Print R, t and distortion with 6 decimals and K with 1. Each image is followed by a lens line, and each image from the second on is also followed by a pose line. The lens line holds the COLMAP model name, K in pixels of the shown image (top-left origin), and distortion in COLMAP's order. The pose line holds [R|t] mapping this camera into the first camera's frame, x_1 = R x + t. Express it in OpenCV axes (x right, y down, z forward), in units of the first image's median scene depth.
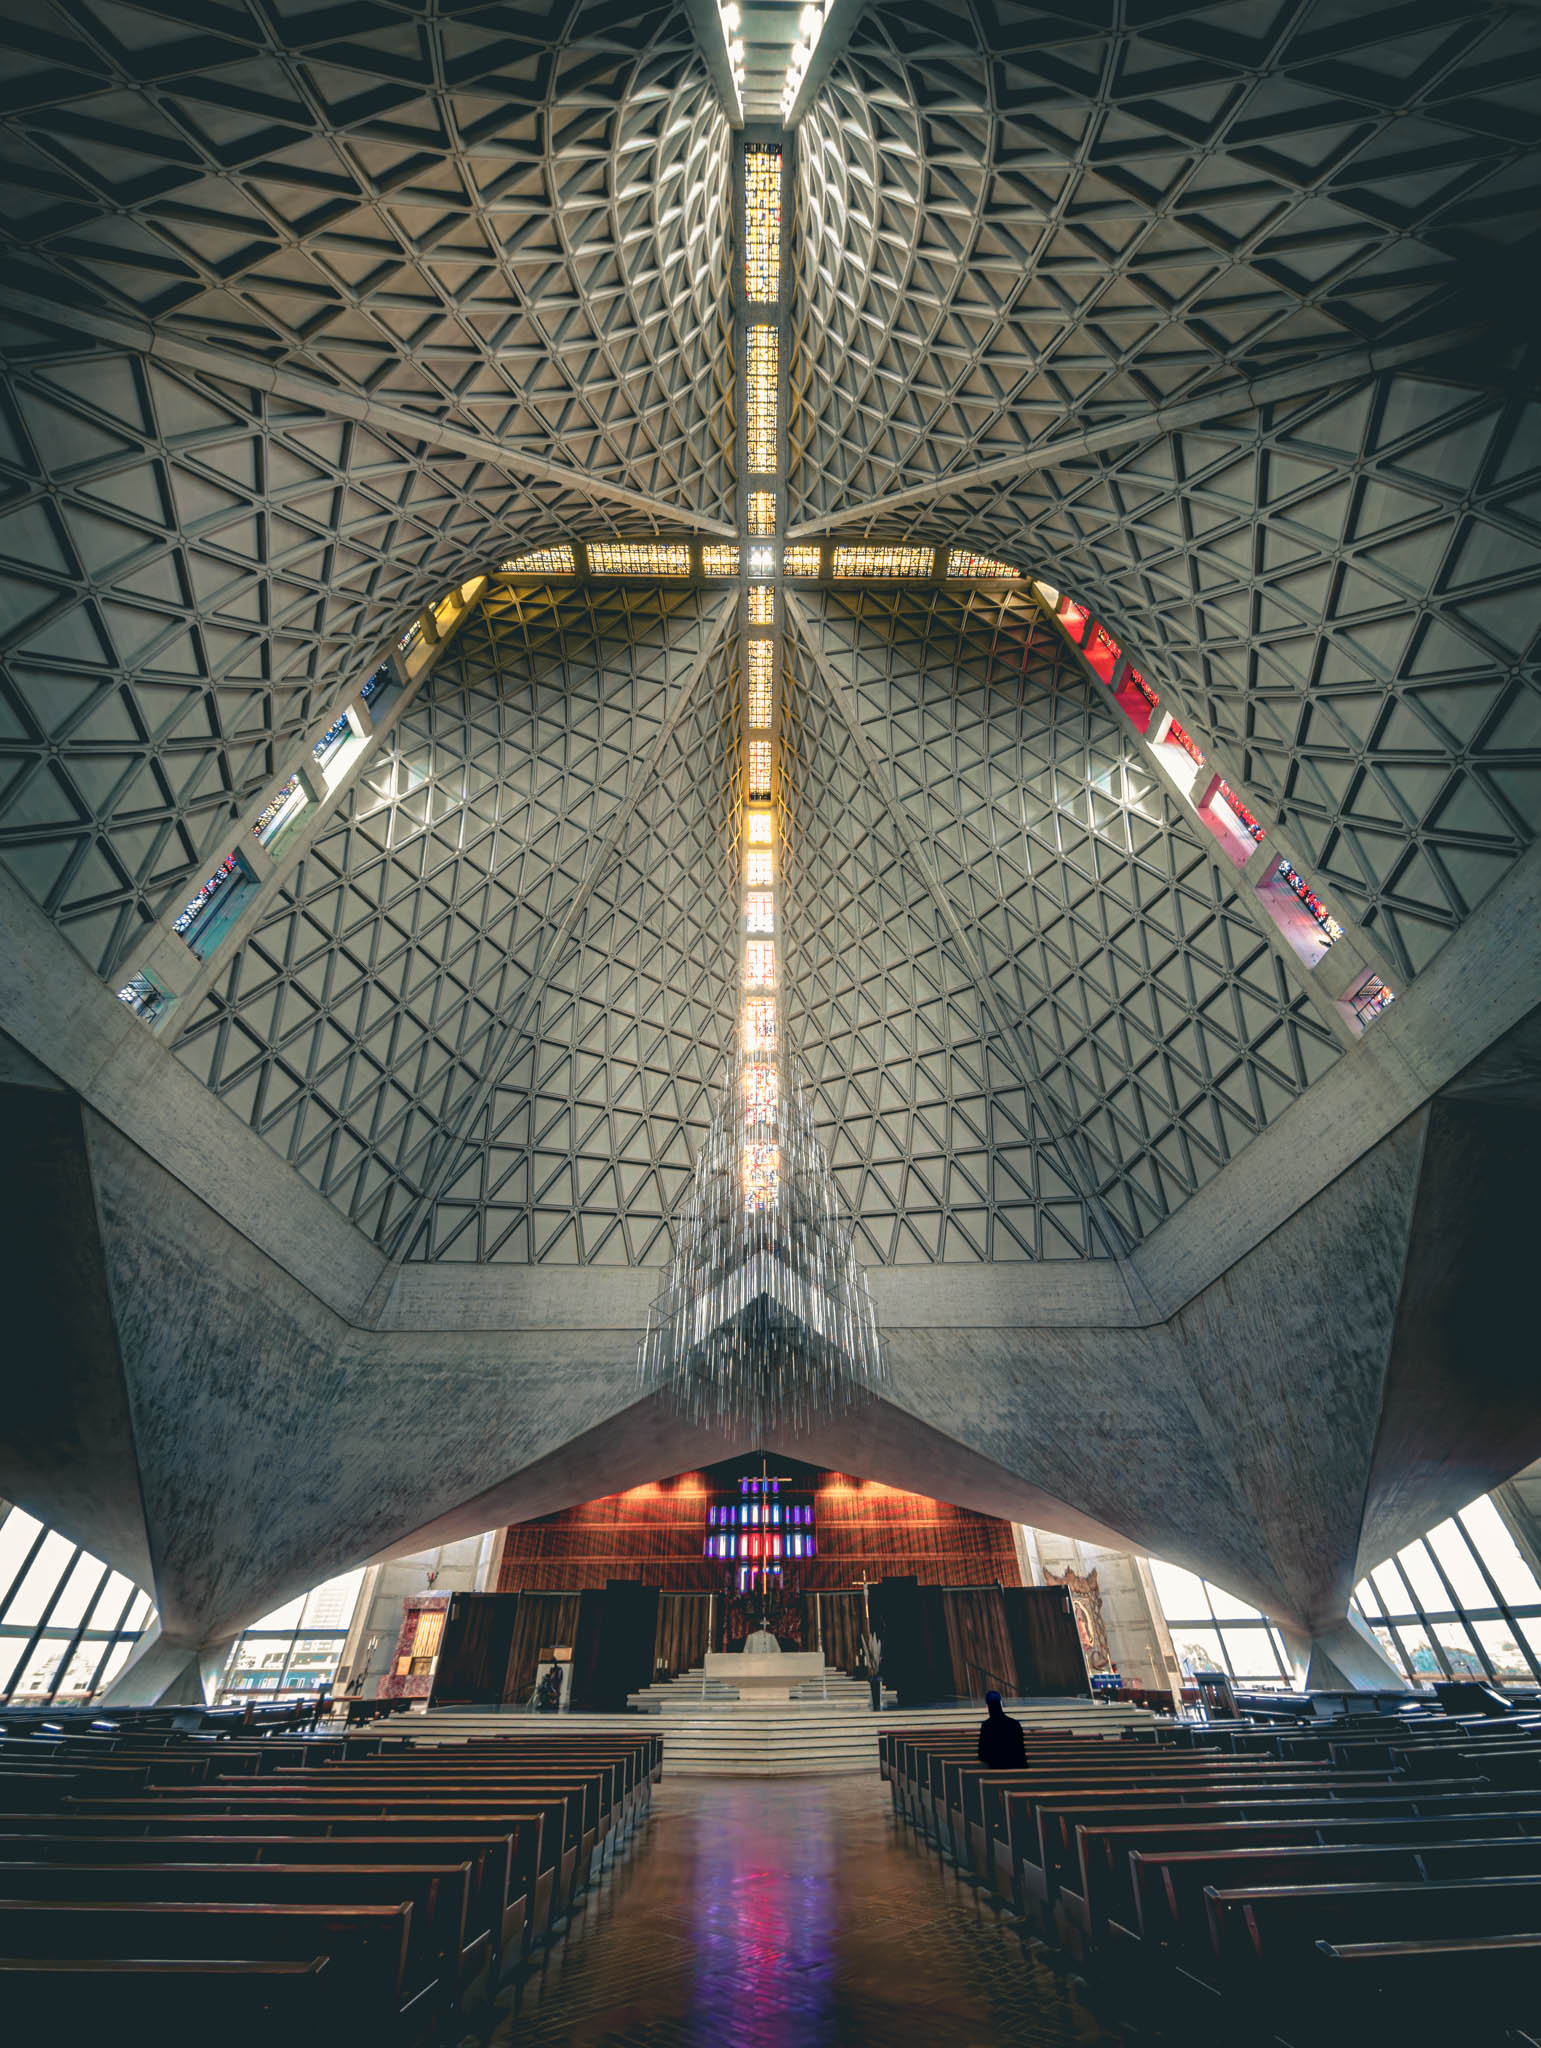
lens RADIAL K [[726.6, 0, 768.8], [0, 726.6, 1017.2], [0, 0, 1]] dist [0.002657, -0.002302]
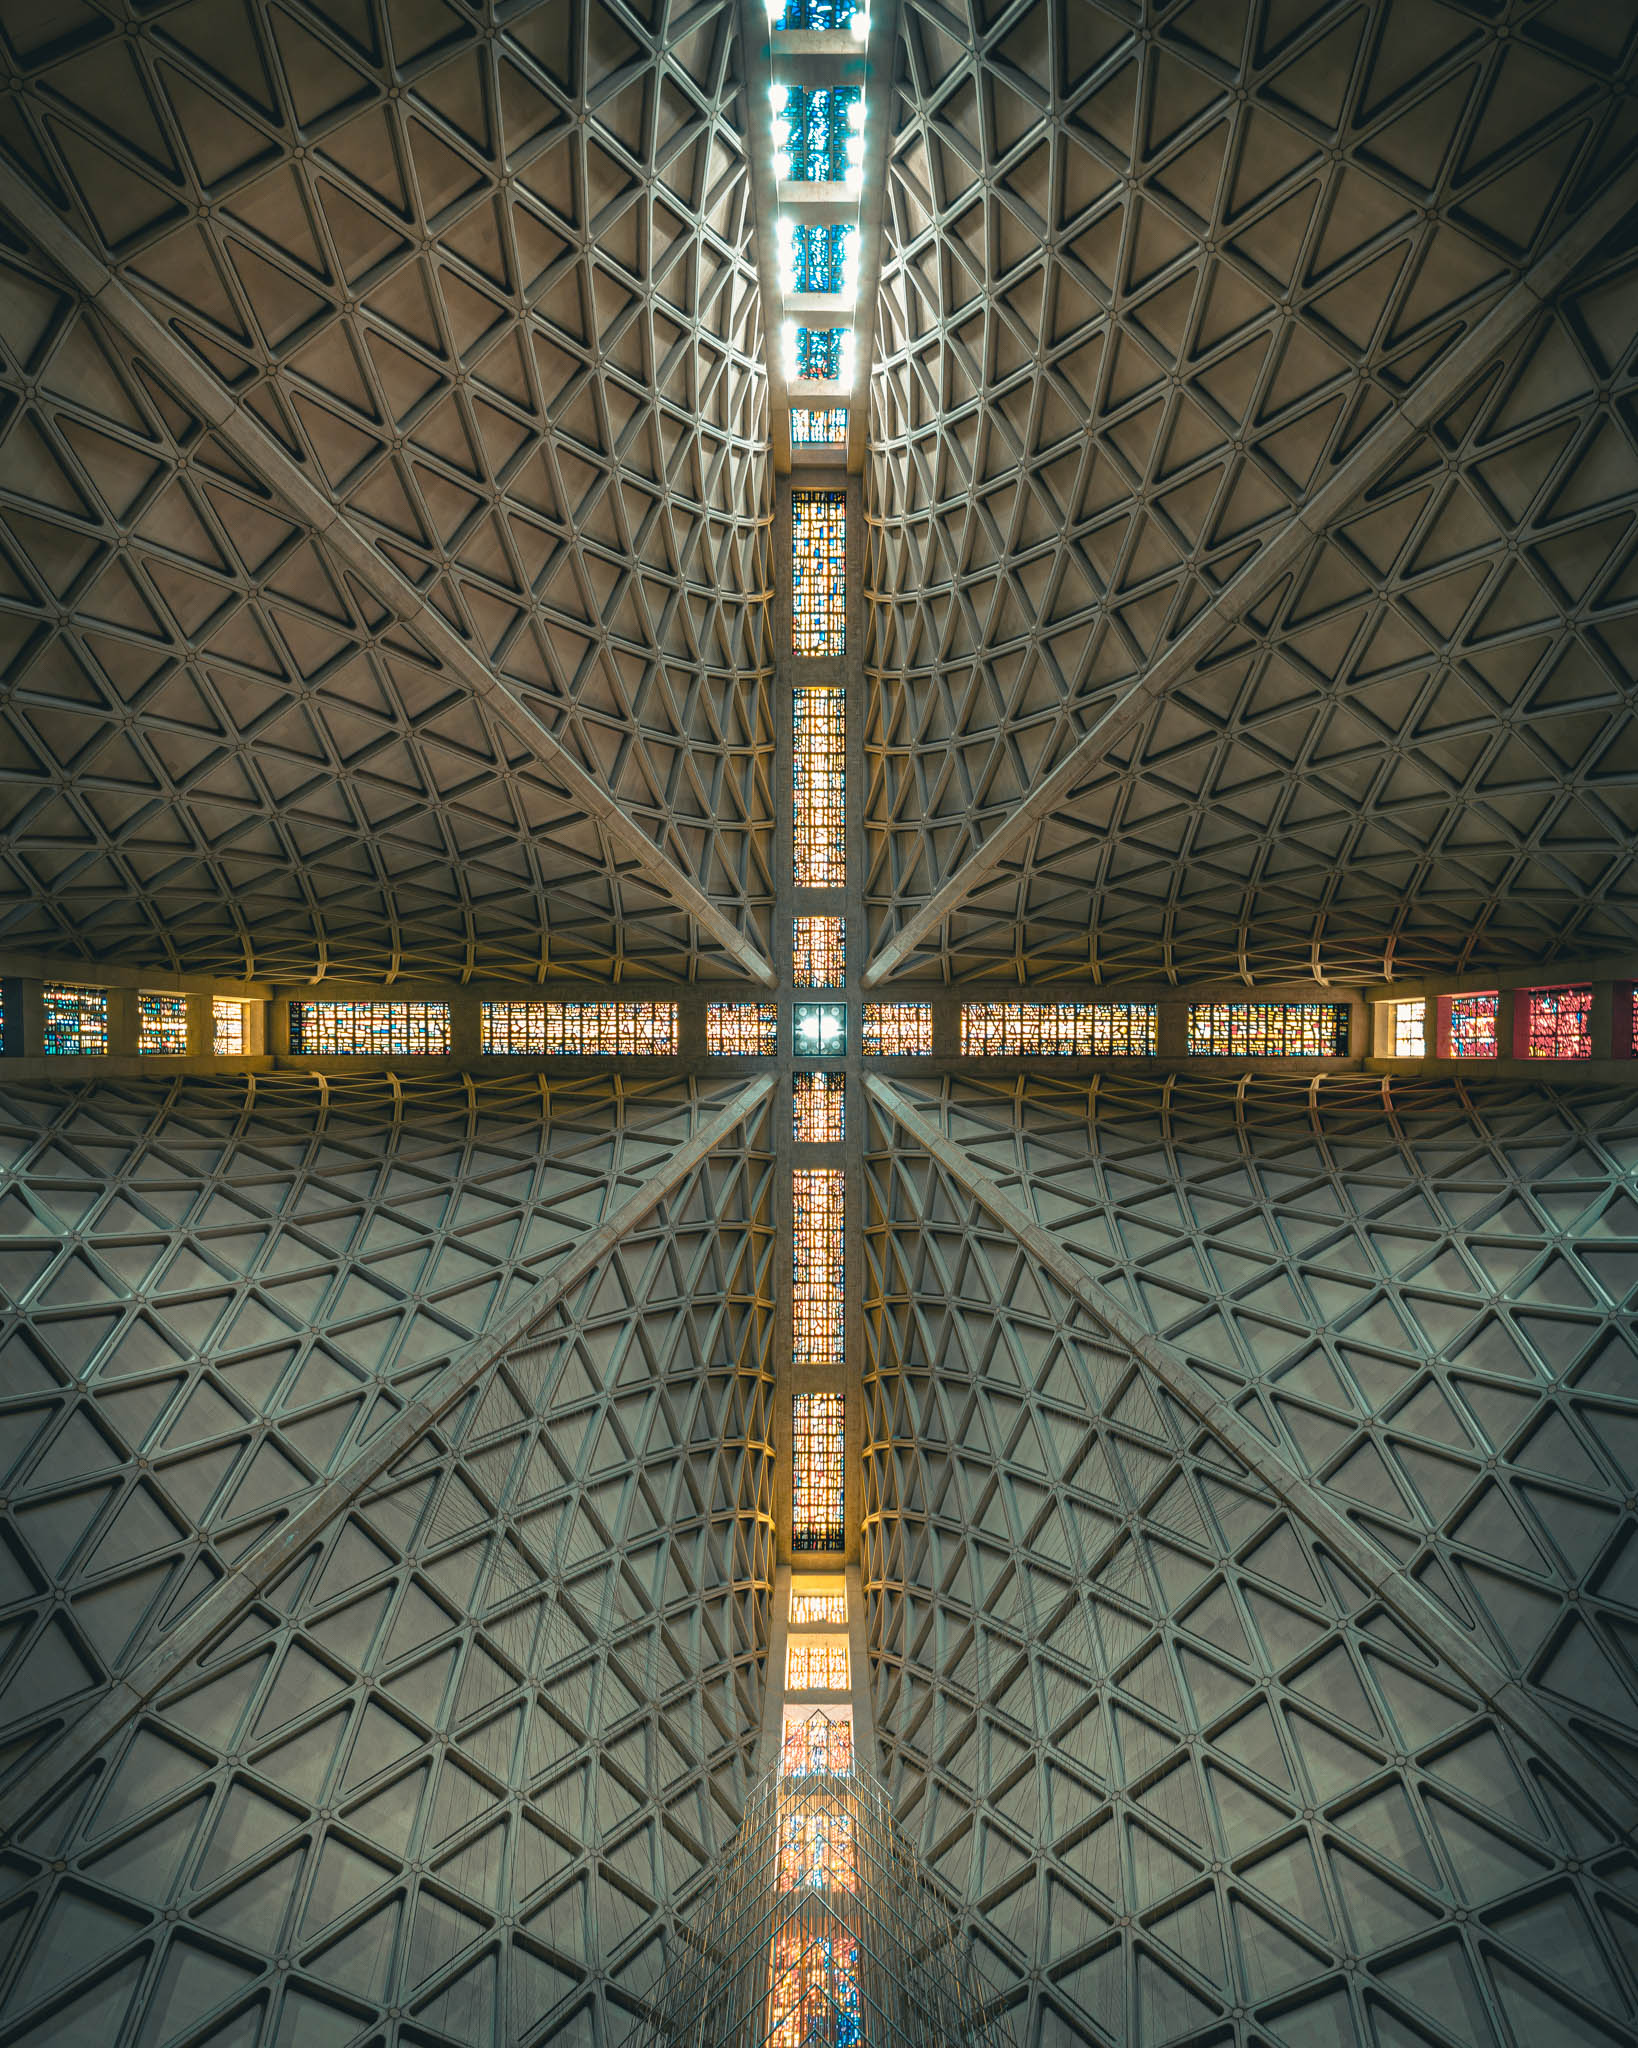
lens RADIAL K [[1614.3, 0, 829.4], [0, 1614.3, 1123.6], [0, 0, 1]] dist [0.082467, -0.016293]
pose [[0.999903, -0.012040, -0.007033, 0.005799], [0.003377, 0.698462, -0.715639, 0.319044], [0.013528, 0.715546, 0.698435, 0.342019]]
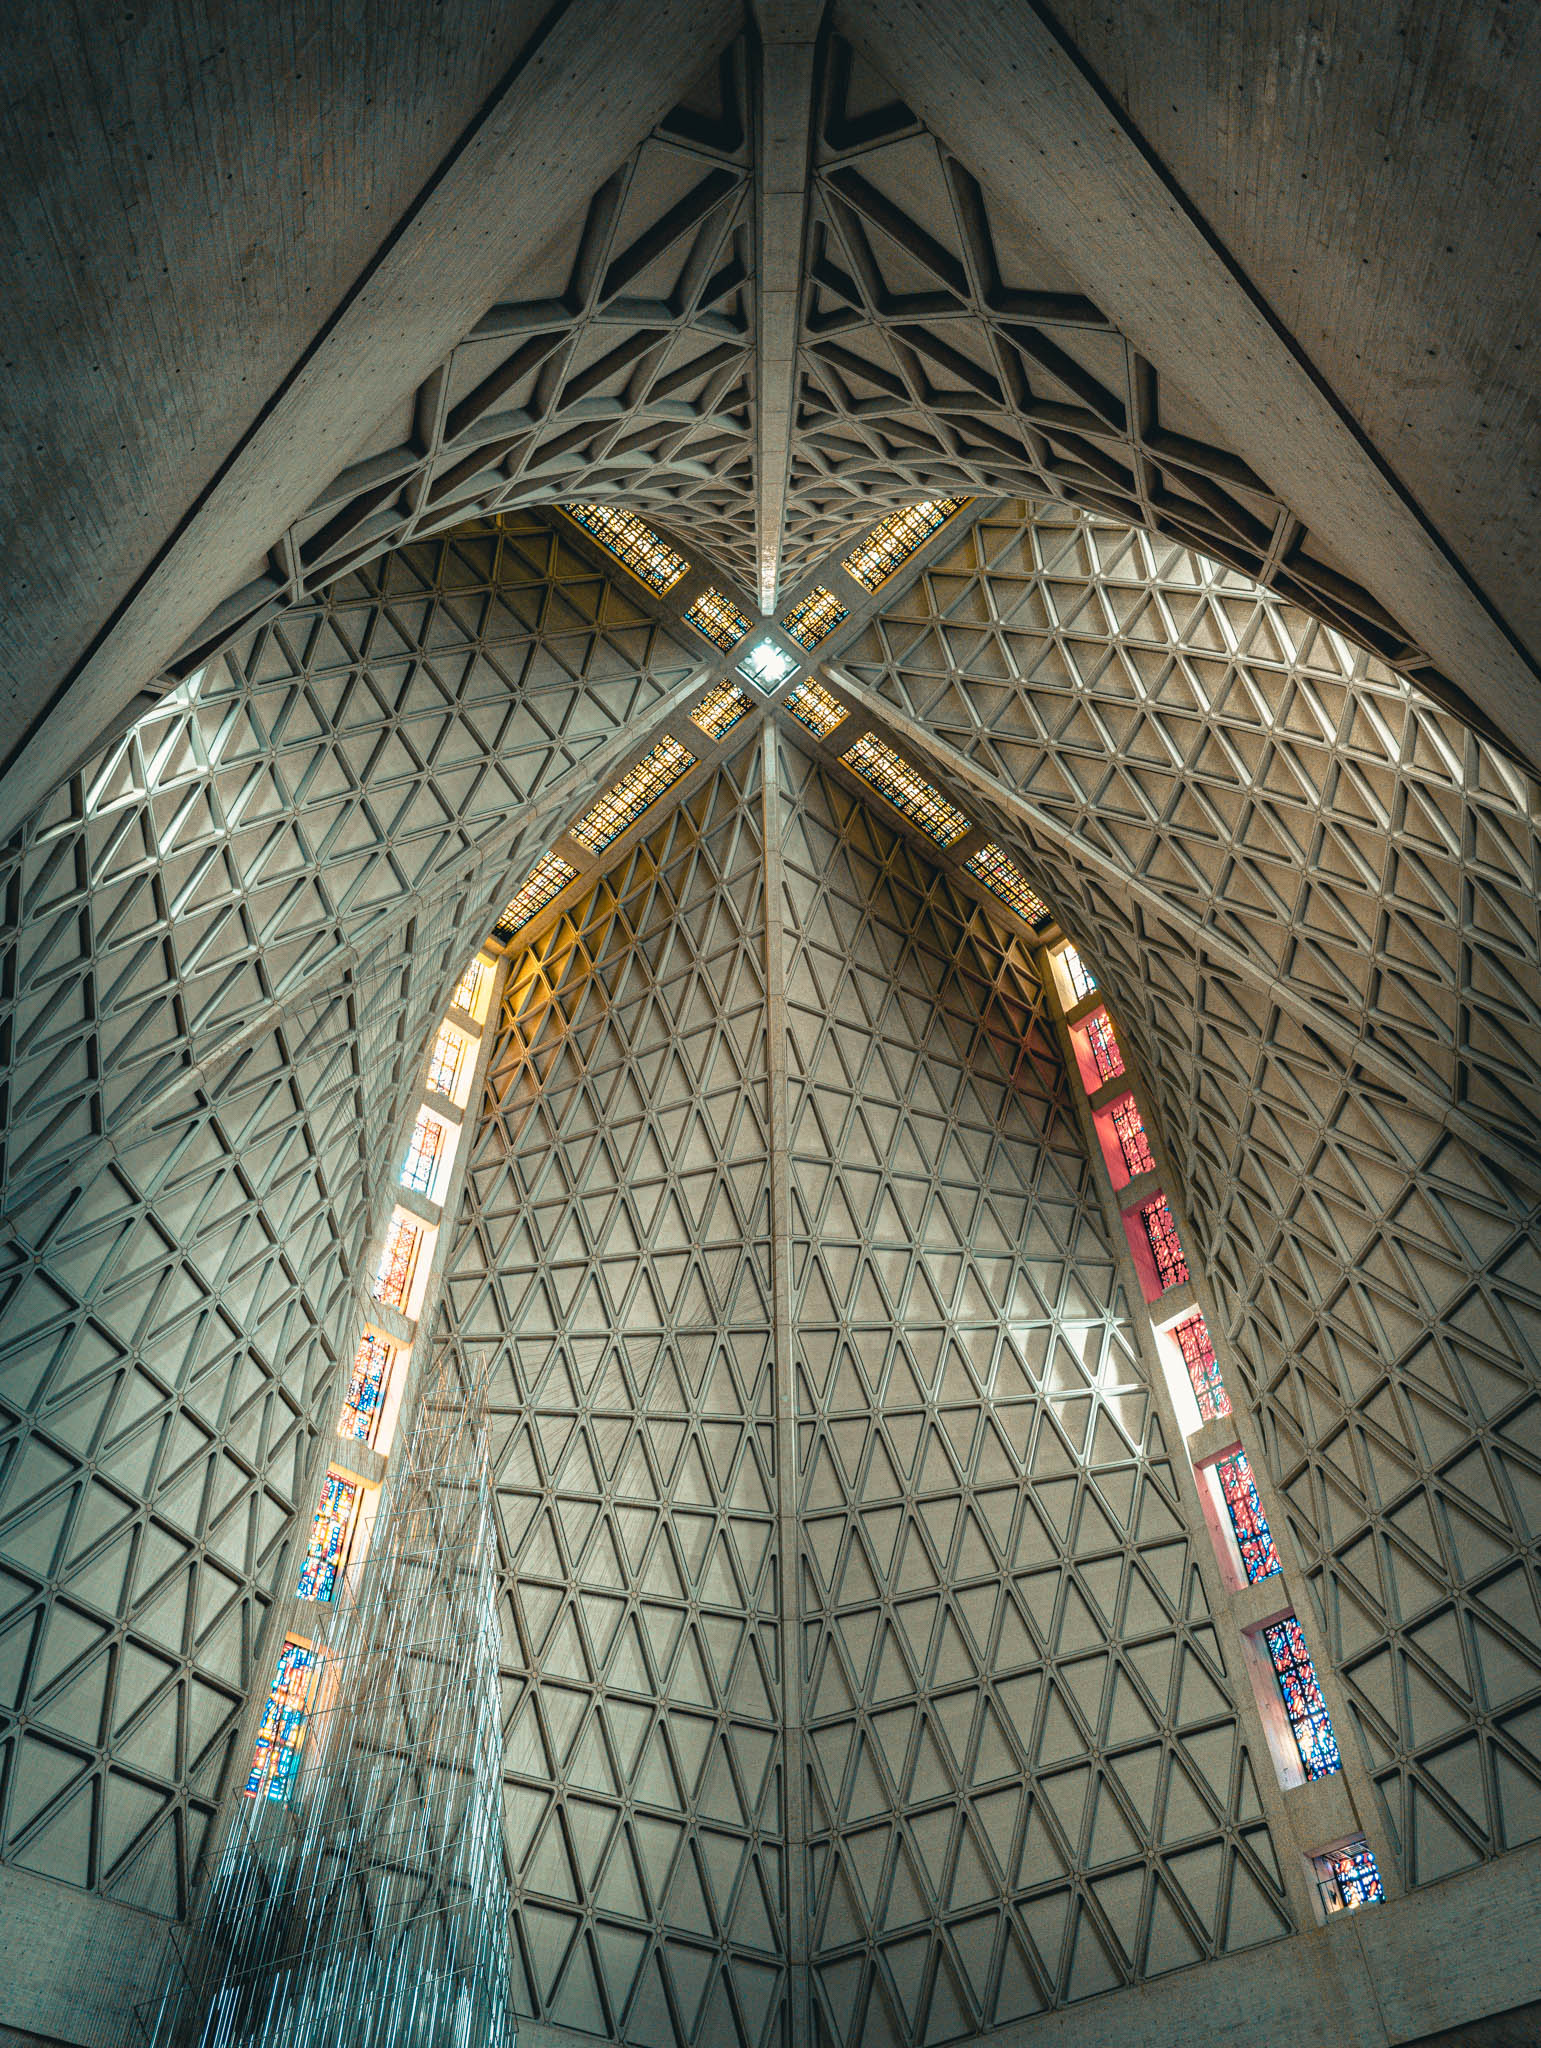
lens RADIAL K [[1455.5, 0, 787.8], [0, 1455.5, 1032.6], [0, 0, 1]] dist [0.003137, 0.003807]
pose [[0.721766, 0.538951, 0.434263, -0.480037], [-0.447353, 0.842014, -0.301476, -0.029348], [-0.528137, 0.023326, 0.848839, -0.017681]]
